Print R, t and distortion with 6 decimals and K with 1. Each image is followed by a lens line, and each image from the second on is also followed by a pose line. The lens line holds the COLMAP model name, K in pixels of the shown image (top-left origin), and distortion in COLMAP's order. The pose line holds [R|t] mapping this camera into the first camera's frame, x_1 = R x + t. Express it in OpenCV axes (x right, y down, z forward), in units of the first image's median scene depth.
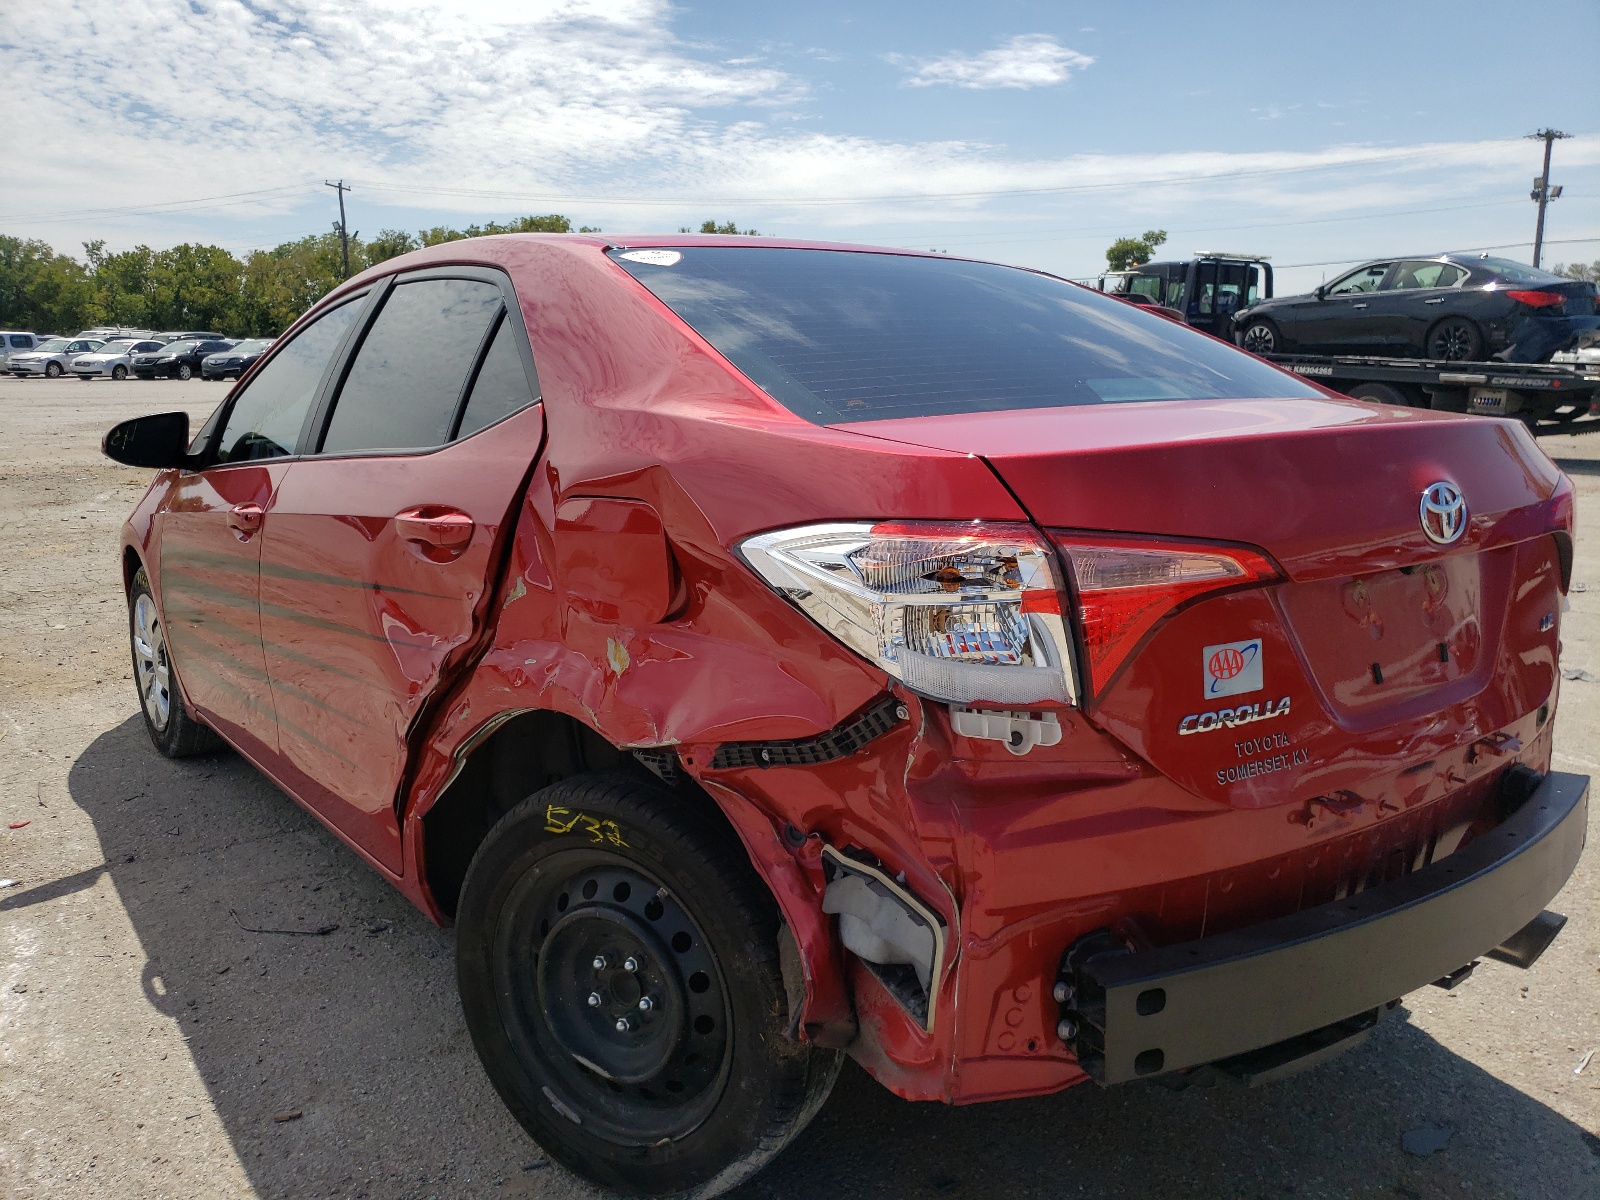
lens RADIAL K [[1382.2, 0, 801.3], [0, 1382.2, 638.2], [0, 0, 1]] dist [-0.040645, 0.078951]
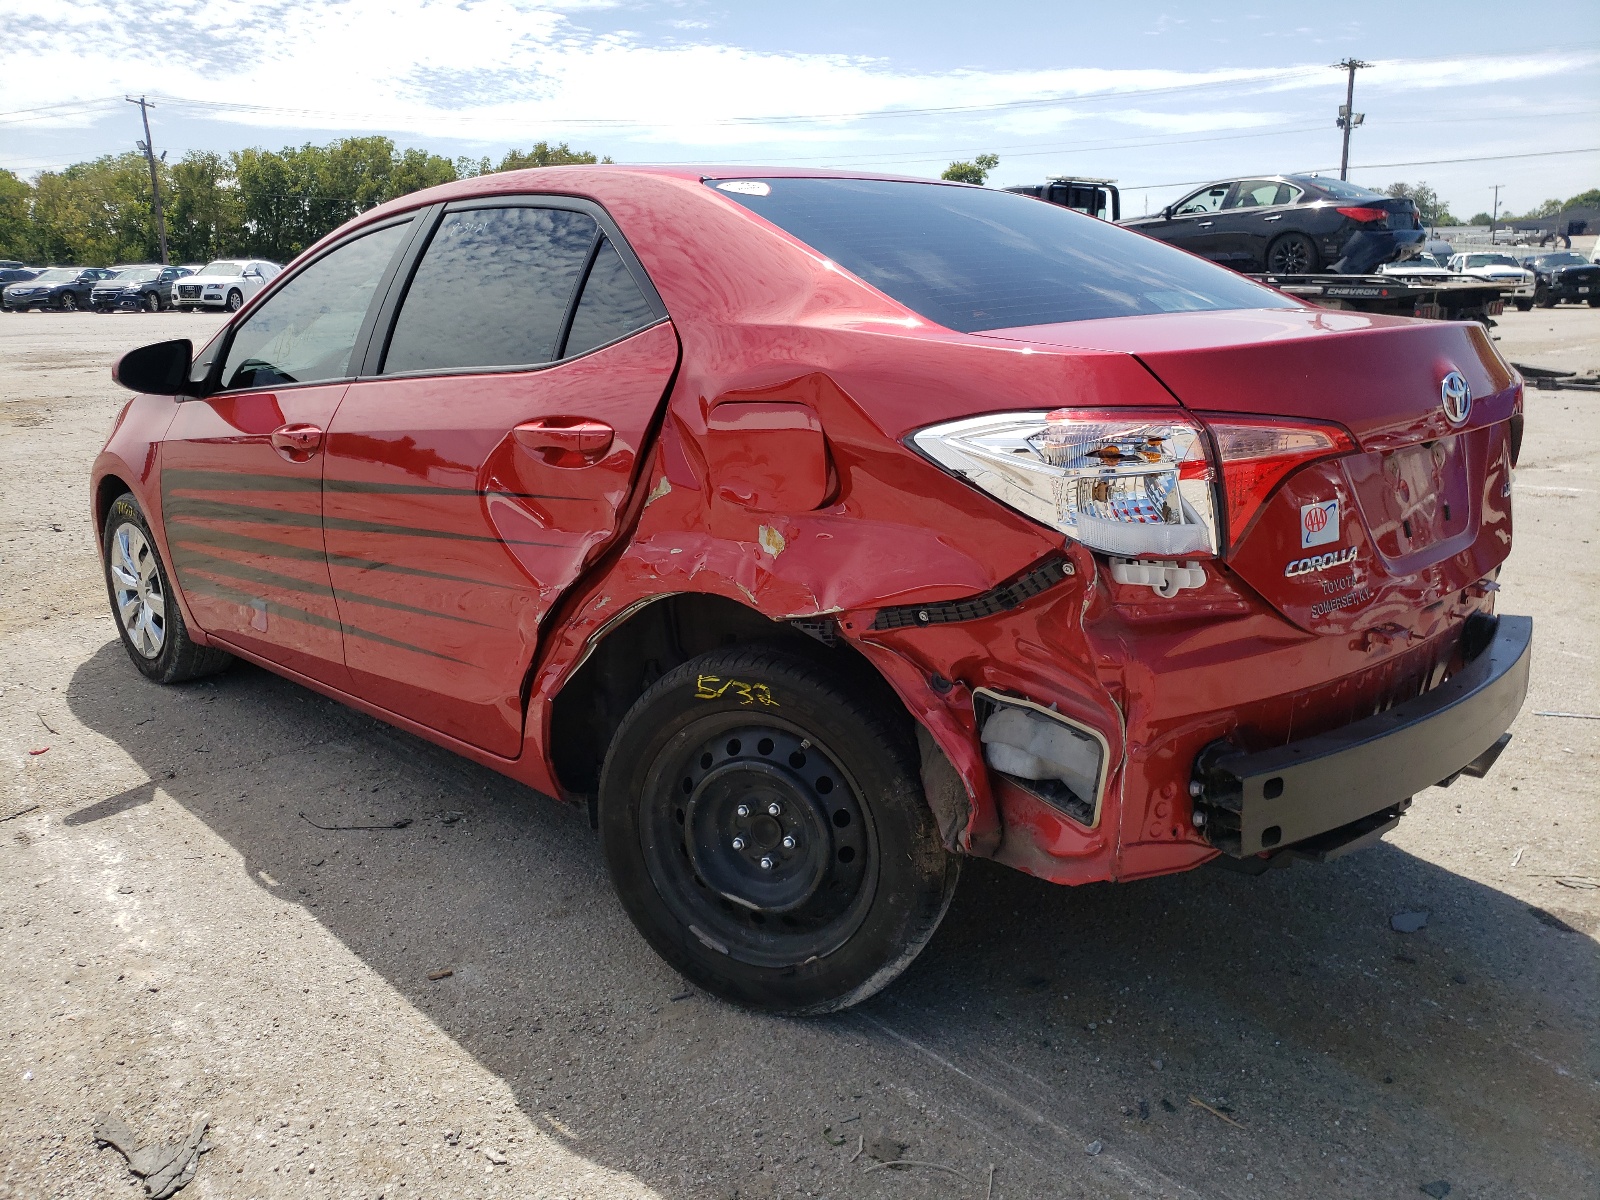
lens RADIAL K [[1382.2, 0, 801.3], [0, 1382.2, 638.2], [0, 0, 1]] dist [-0.040645, 0.078951]
pose [[0.992103, -0.044106, 0.117415, -0.238139], [0.037669, 0.997692, 0.056491, 0.029345], [-0.119636, -0.051622, 0.991475, -0.144355]]
